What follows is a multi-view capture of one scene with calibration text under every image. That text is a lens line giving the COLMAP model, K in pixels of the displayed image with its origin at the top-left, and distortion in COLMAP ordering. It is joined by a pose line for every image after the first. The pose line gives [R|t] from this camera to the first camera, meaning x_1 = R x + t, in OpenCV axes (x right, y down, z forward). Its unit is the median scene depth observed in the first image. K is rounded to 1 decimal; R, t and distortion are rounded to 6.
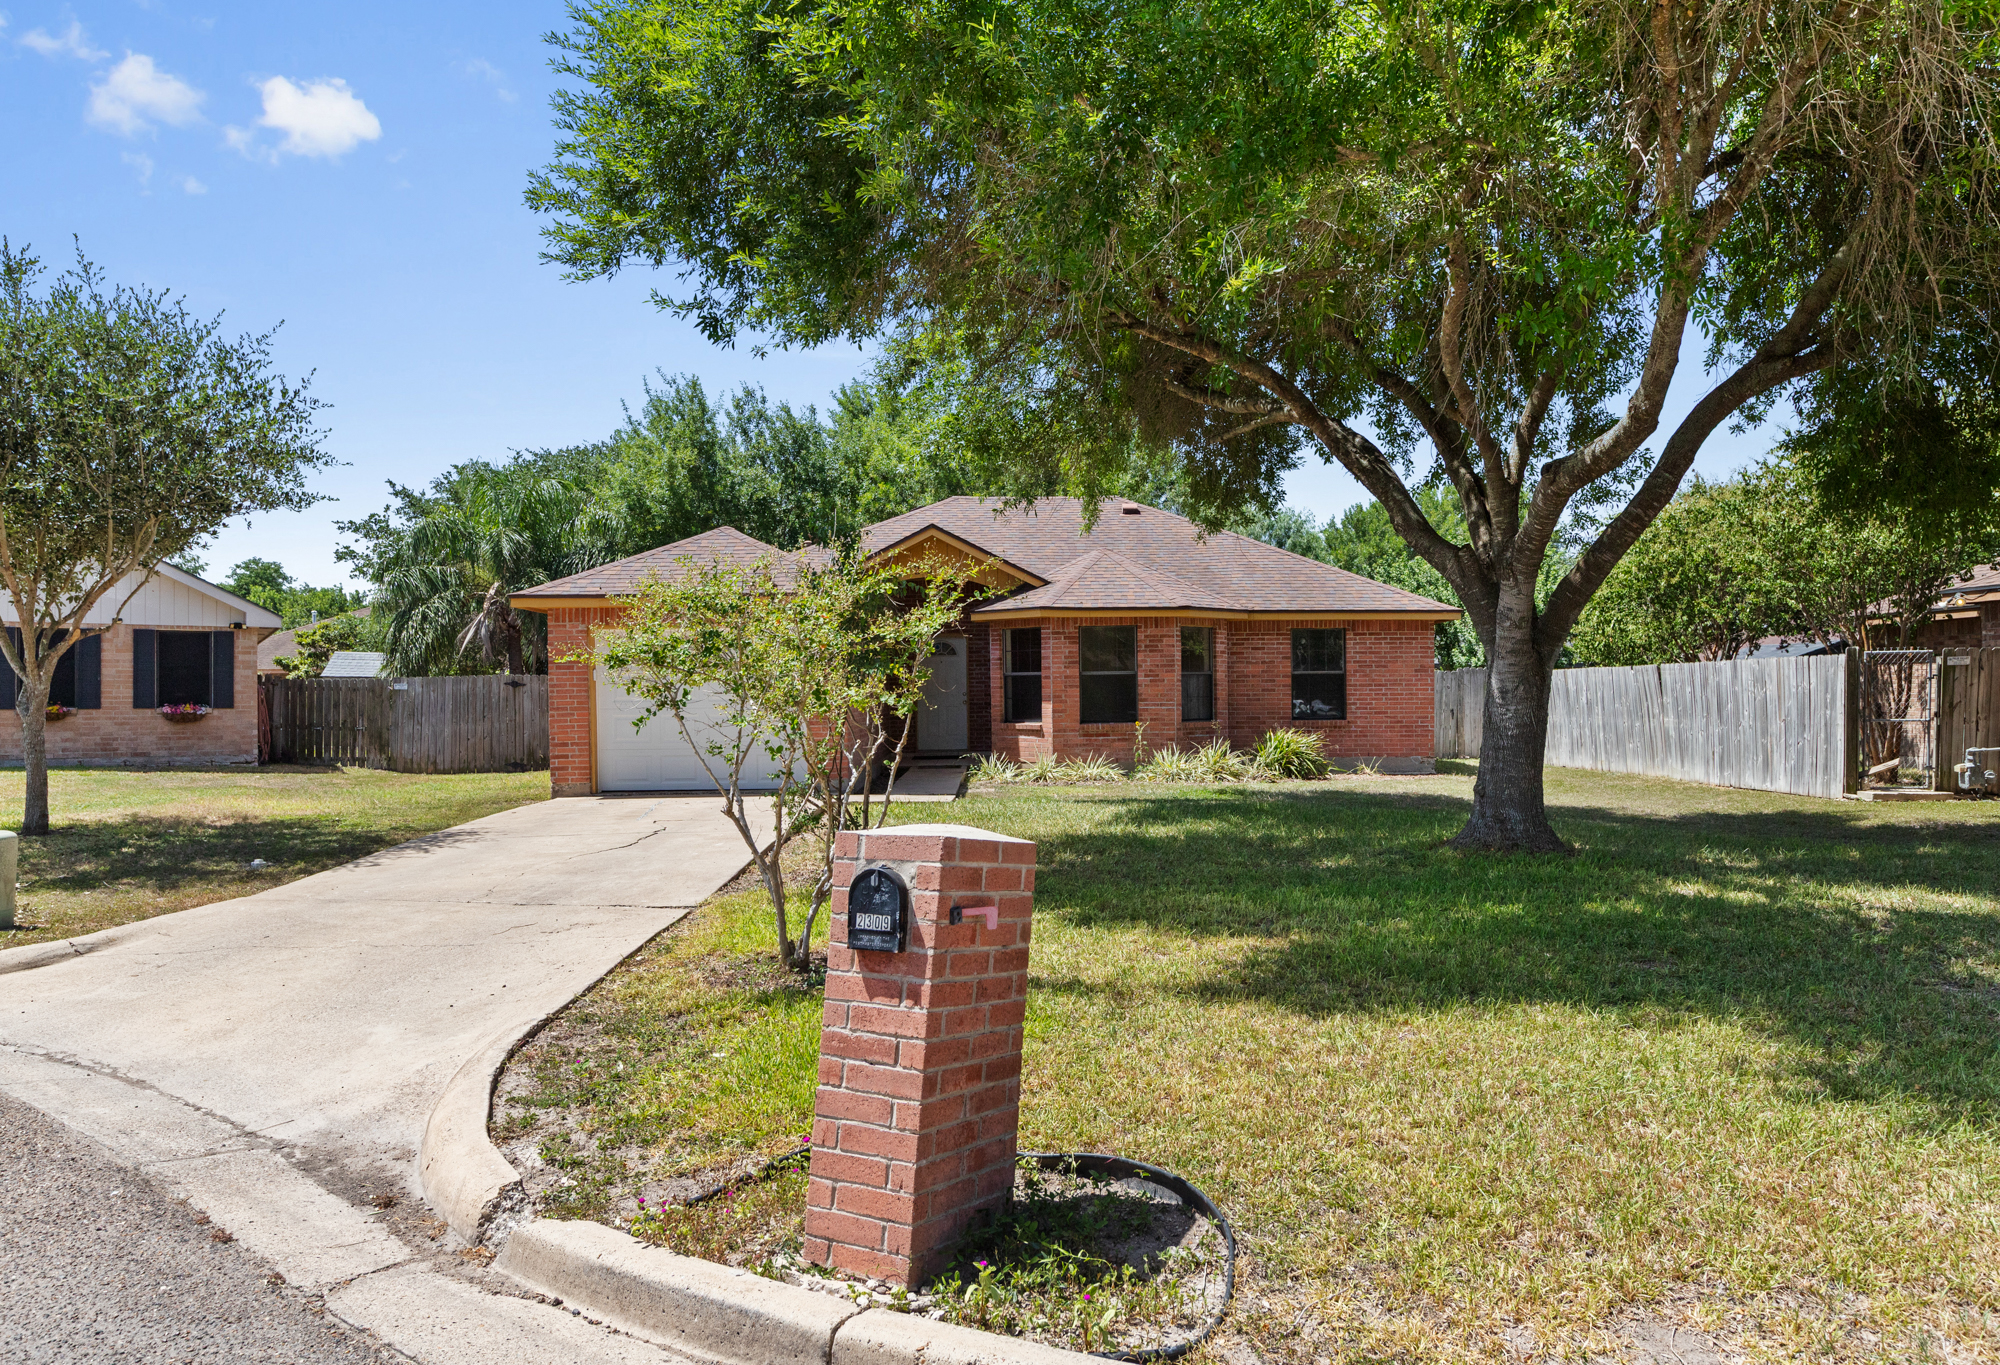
lens RADIAL K [[1443.9, 0, 1000.7], [0, 1443.9, 681.2], [0, 0, 1]] dist [0.004753, 0.000151]
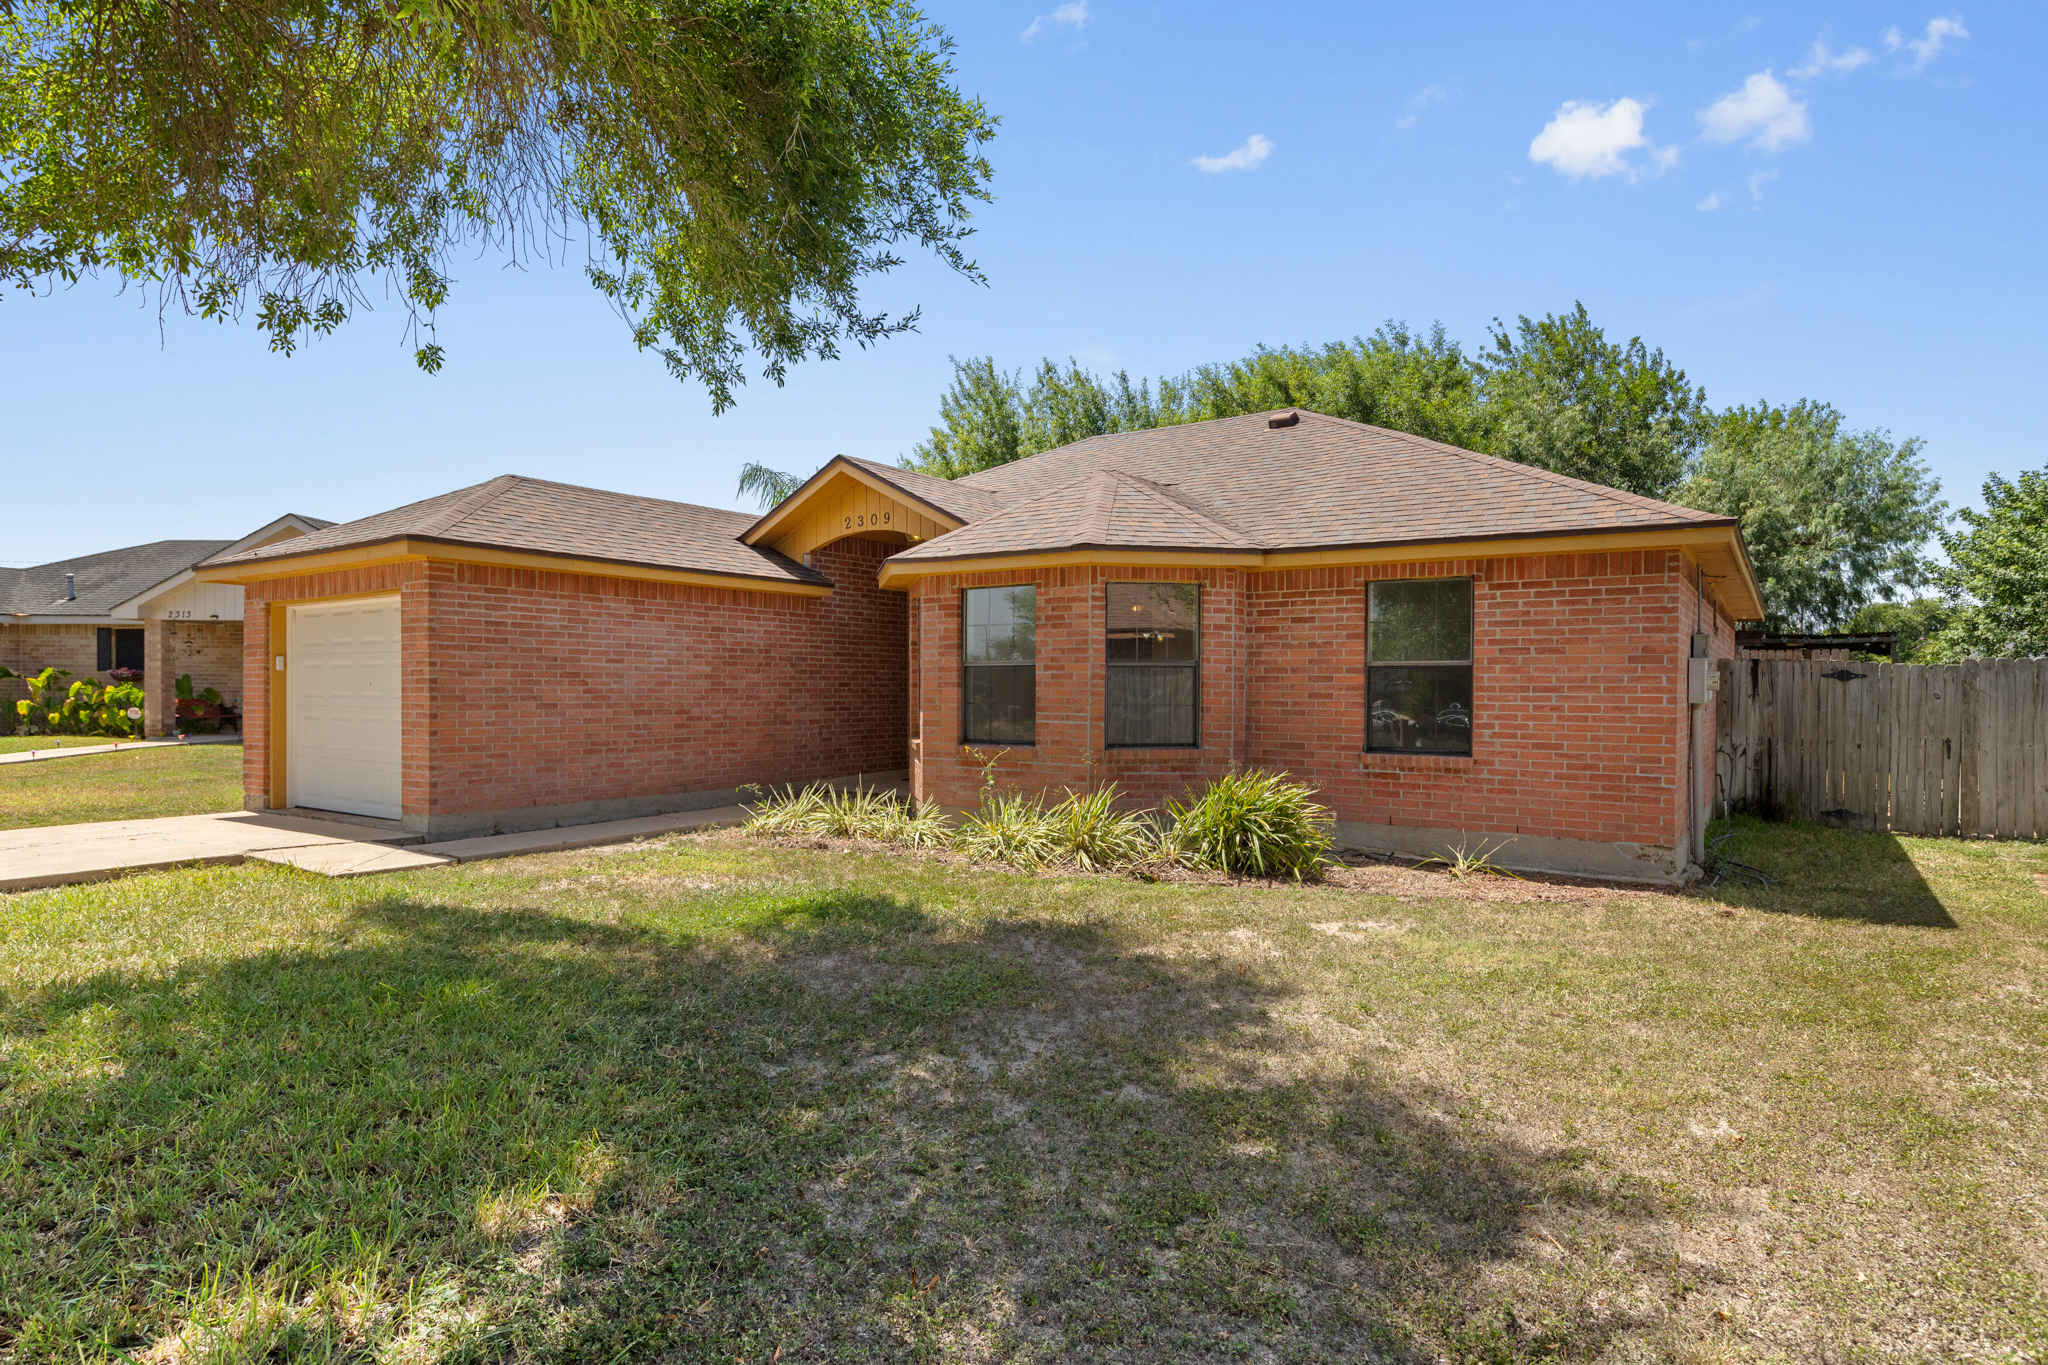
lens RADIAL K [[1102.4, 0, 1022.6], [0, 1102.4, 682.7], [0, 0, 1]] dist [-0.000442, -0.000074]
pose [[0.797081, 0.010611, -0.603780, 0.346070], [-0.007481, 0.999942, 0.007698, -0.000983], [0.603827, -0.001619, 0.797114, 0.602420]]
